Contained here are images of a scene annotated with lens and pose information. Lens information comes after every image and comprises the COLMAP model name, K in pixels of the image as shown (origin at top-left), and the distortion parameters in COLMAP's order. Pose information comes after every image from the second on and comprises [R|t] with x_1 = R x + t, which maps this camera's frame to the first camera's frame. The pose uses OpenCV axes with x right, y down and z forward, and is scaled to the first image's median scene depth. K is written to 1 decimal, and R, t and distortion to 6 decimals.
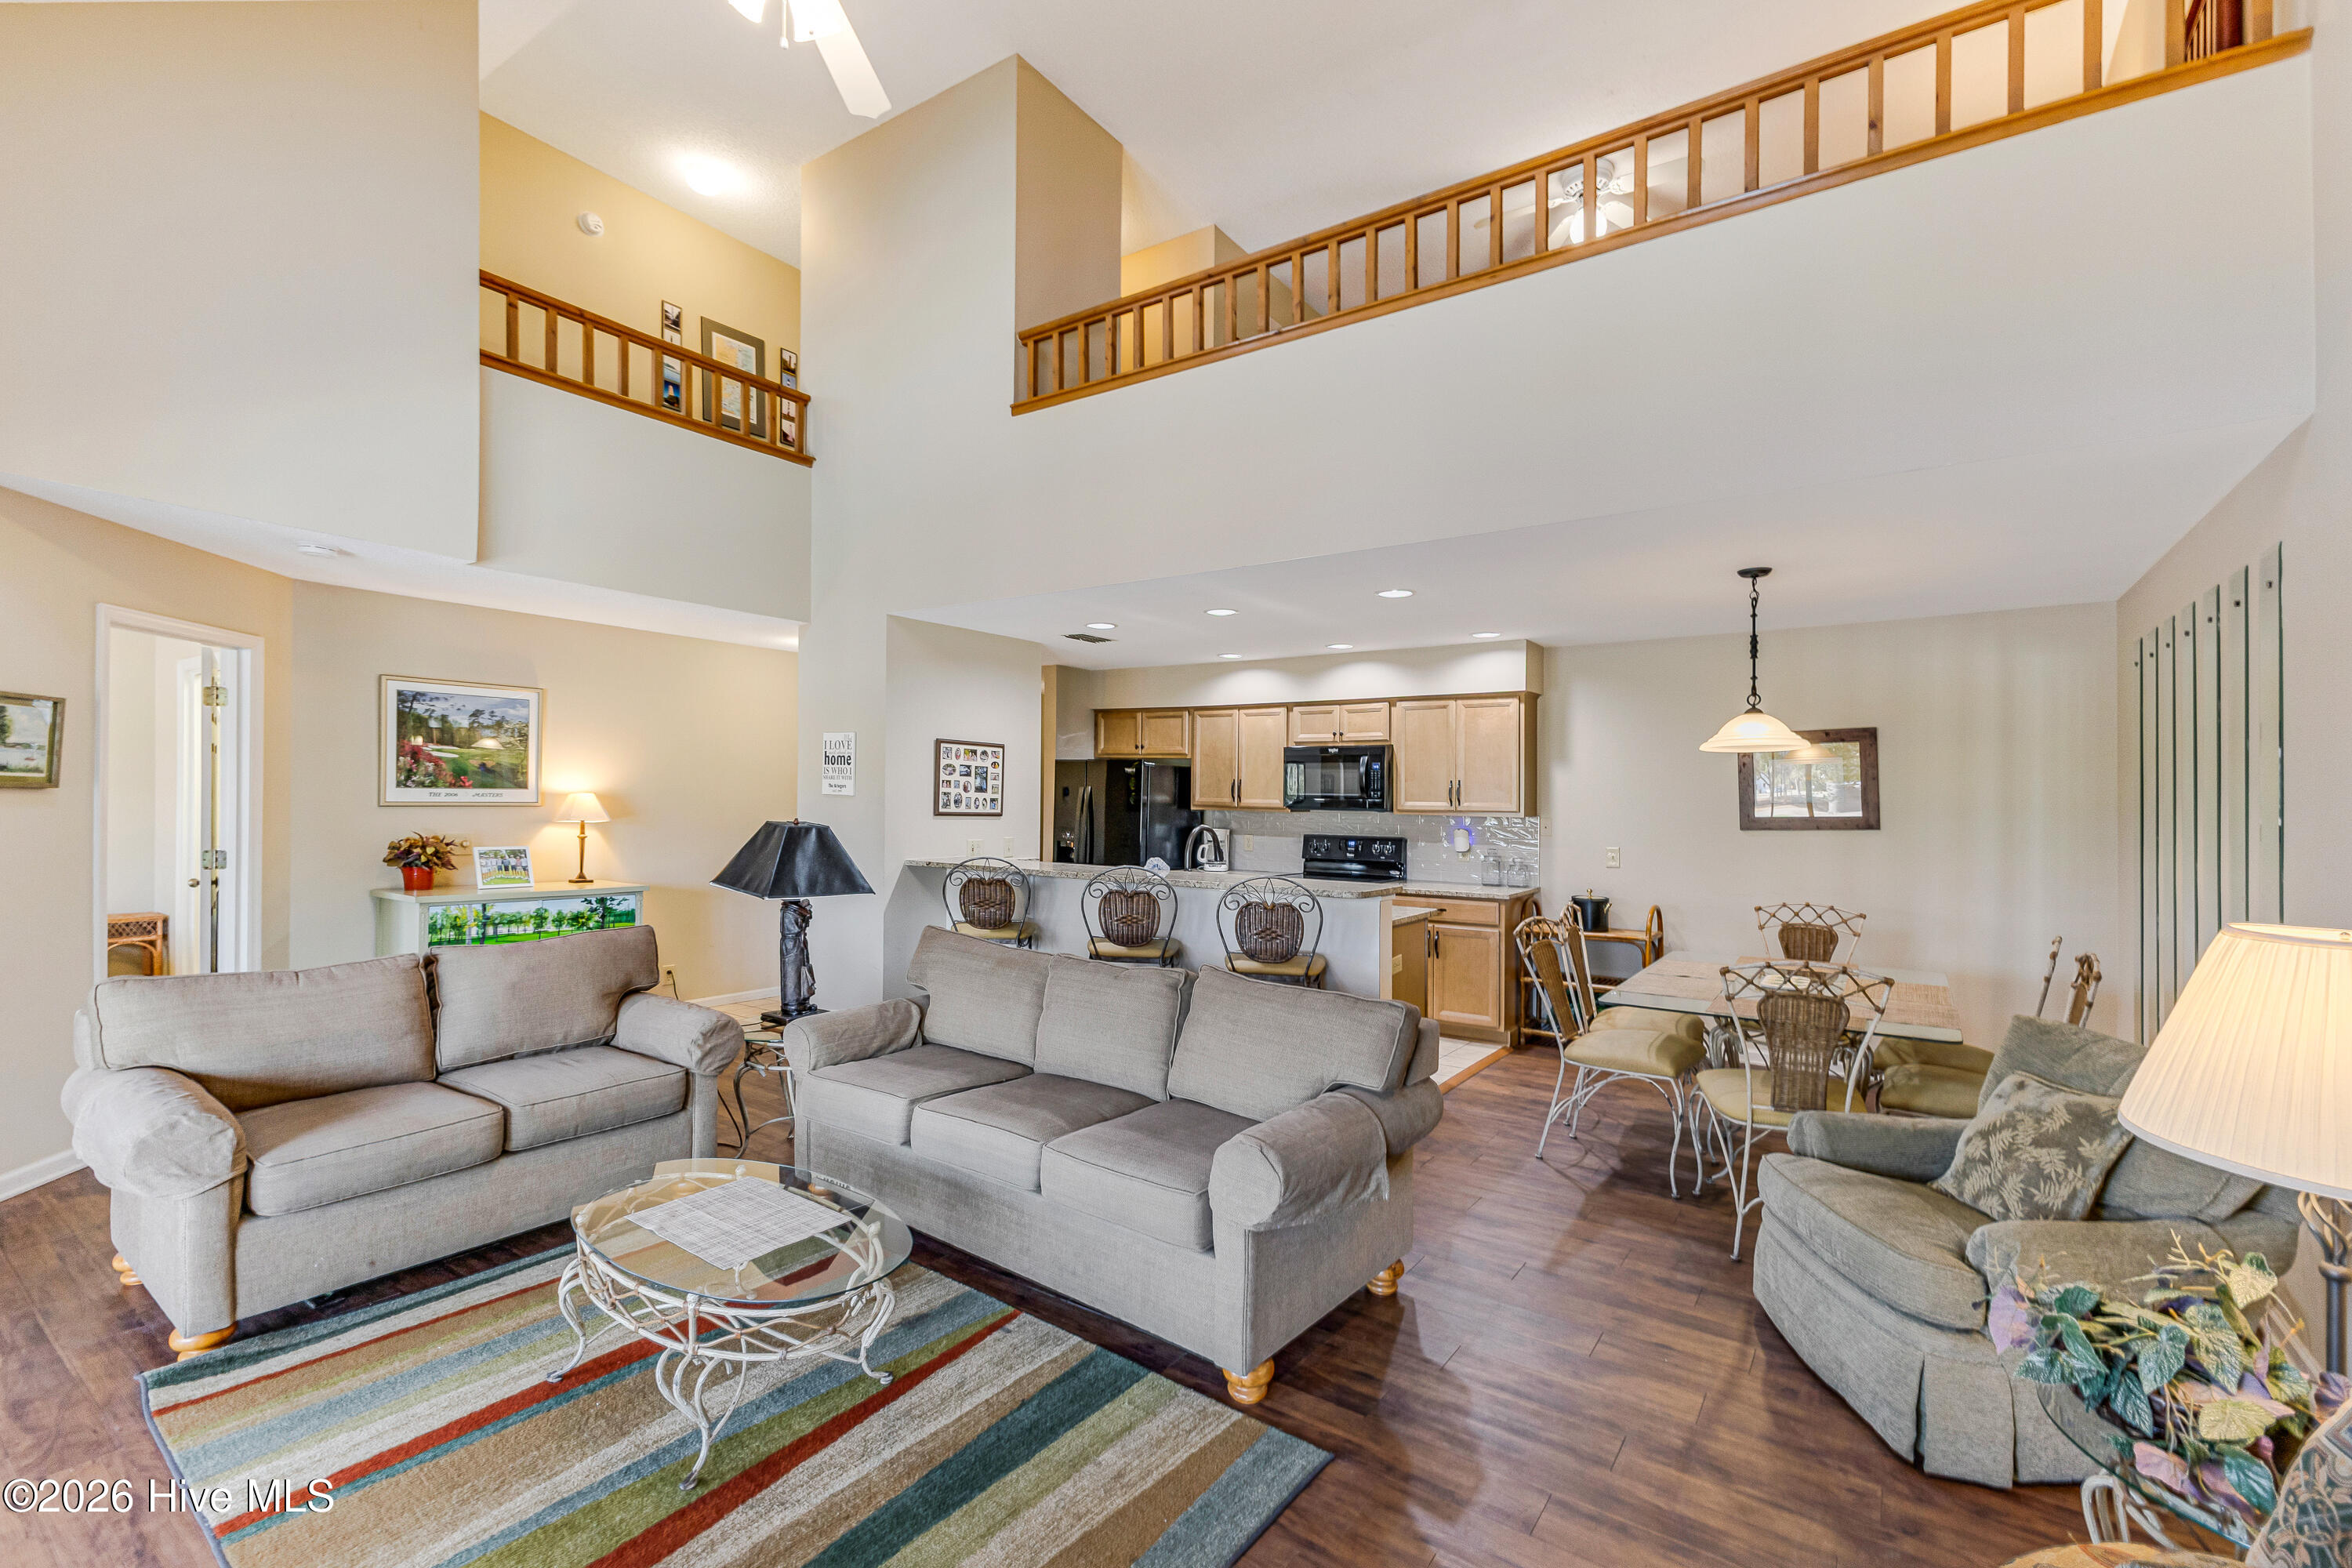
lens RADIAL K [[1019.3, 0, 1187.1], [0, 1019.3, 794.0], [0, 0, 1]] dist [0.001655, 0.000225]
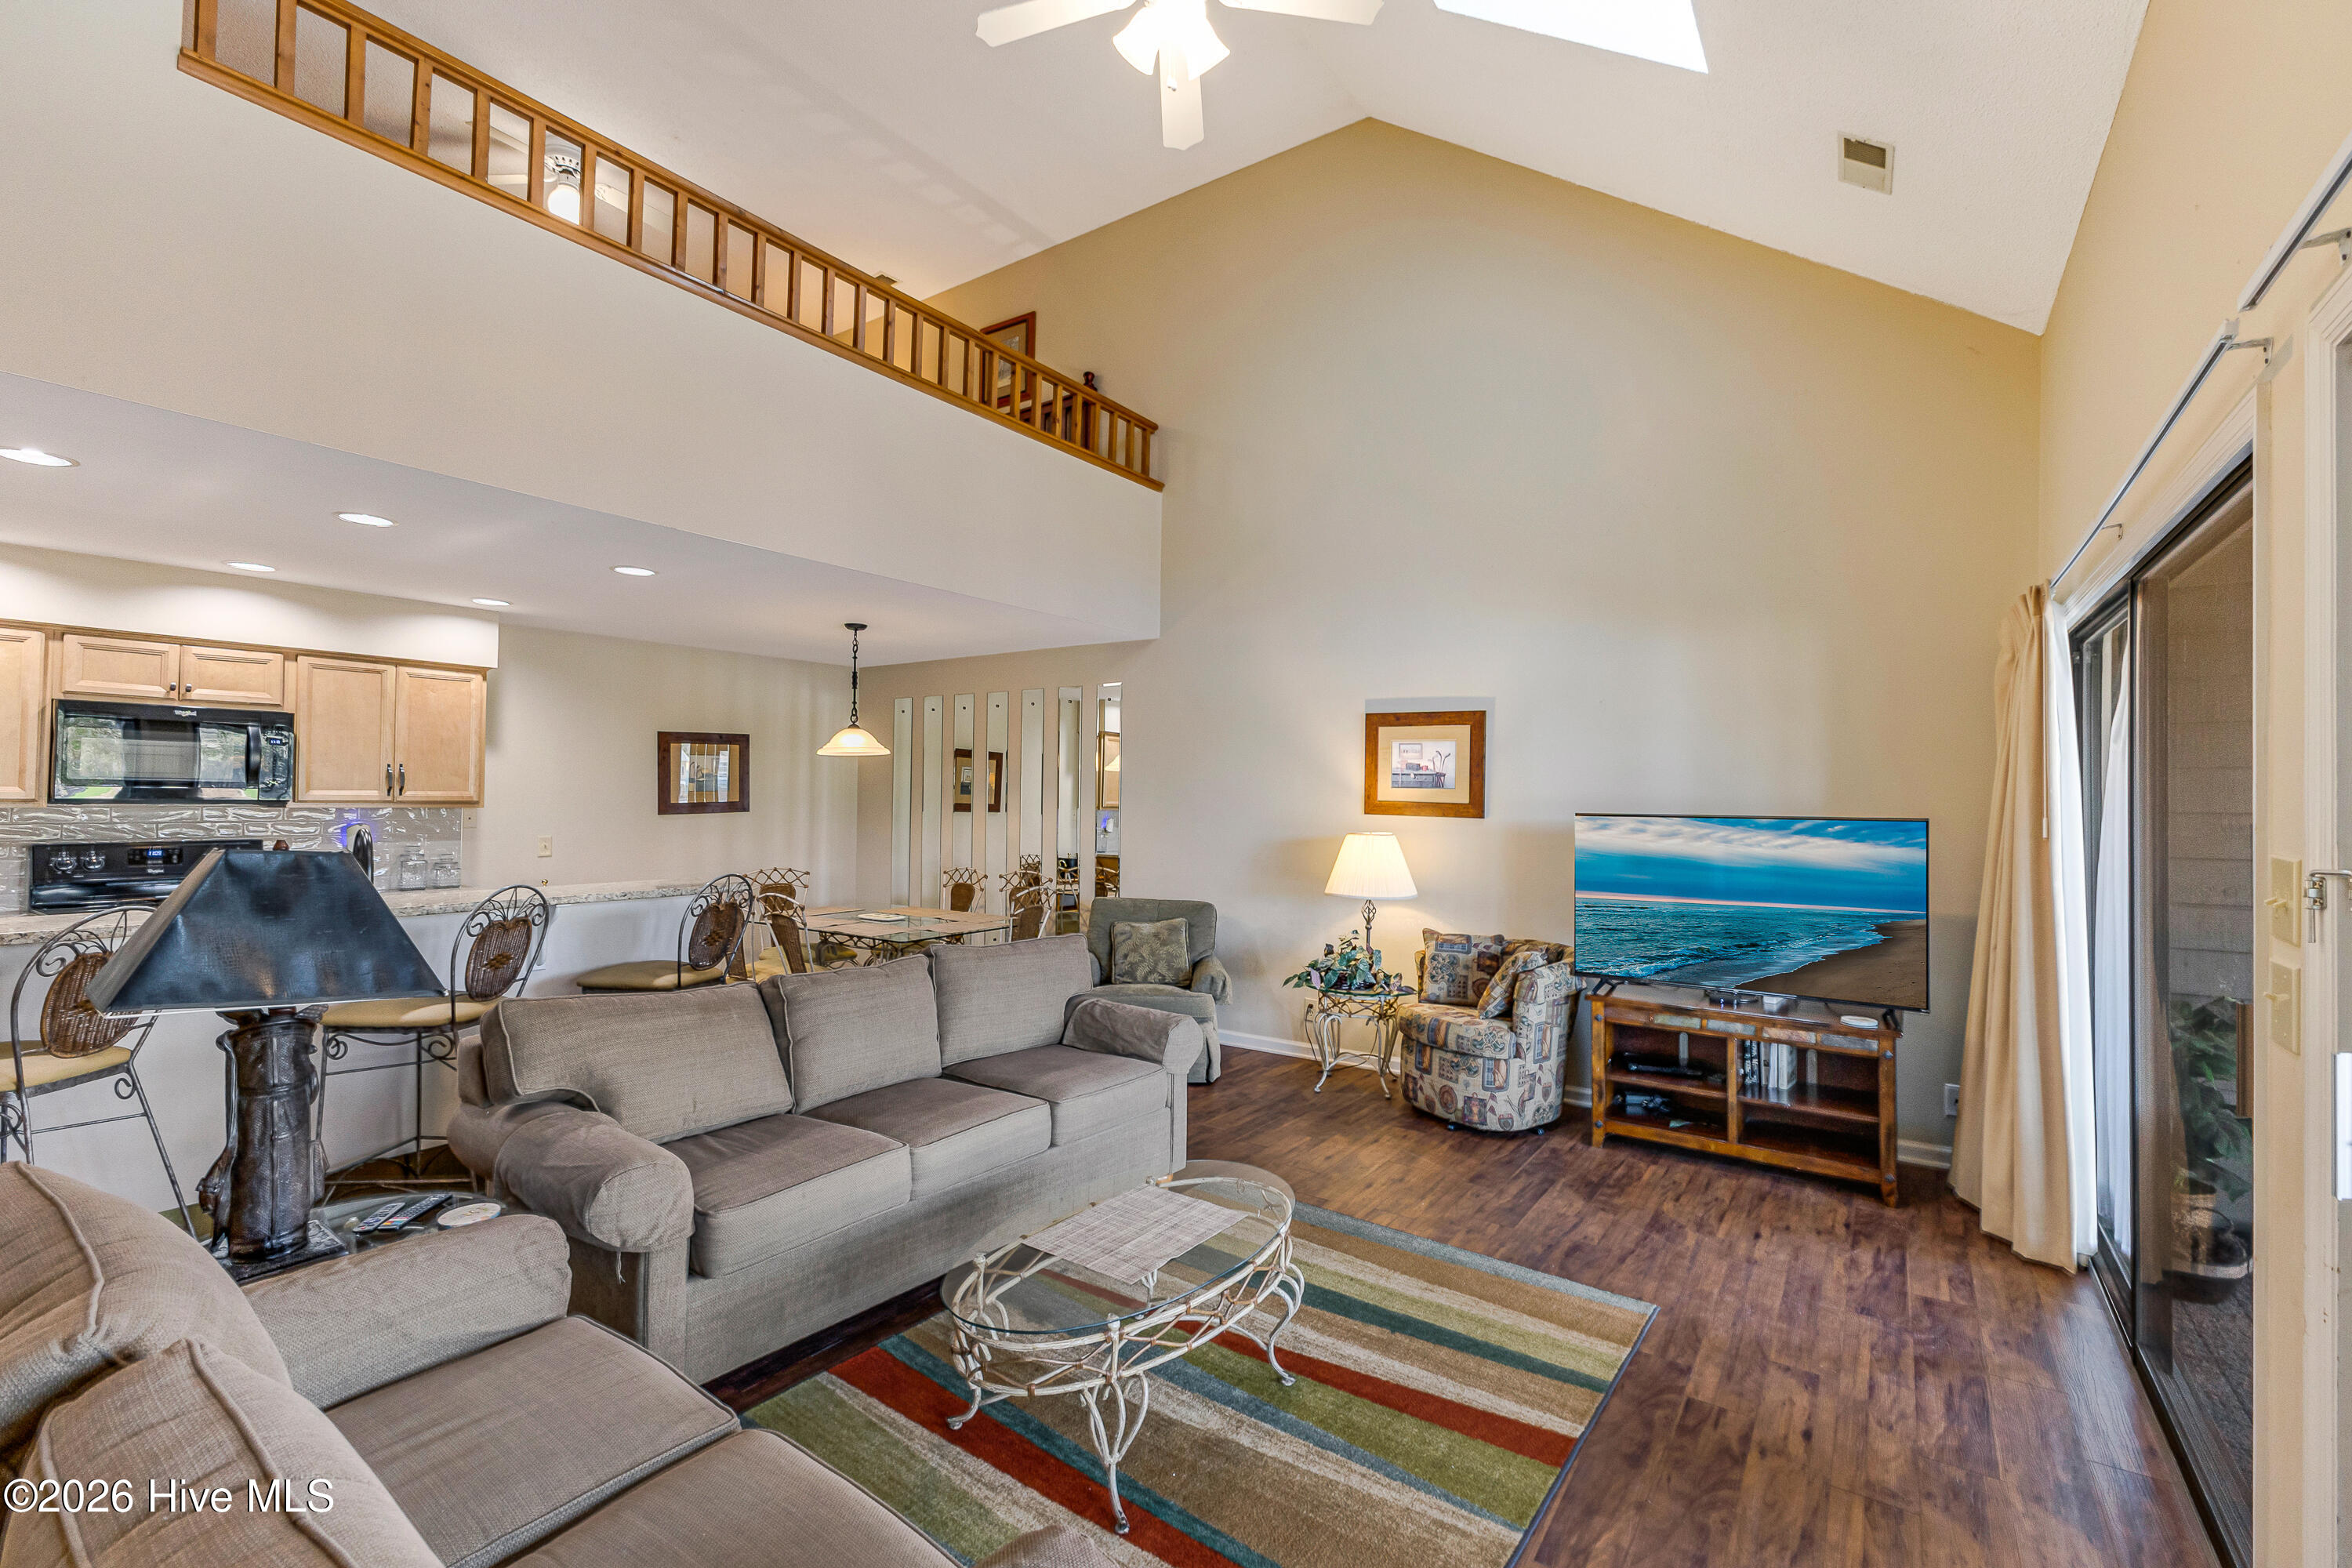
lens RADIAL K [[1019.3, 0, 1168.9], [0, 1019.3, 797.1], [0, 0, 1]] dist [0.001655, 0.000225]
pose [[0.019005, -0.011898, 0.999749, -0.569708], [-0.015893, 0.999799, 0.012201, -0.007208], [-0.999693, -0.016121, 0.018812, 0.382867]]
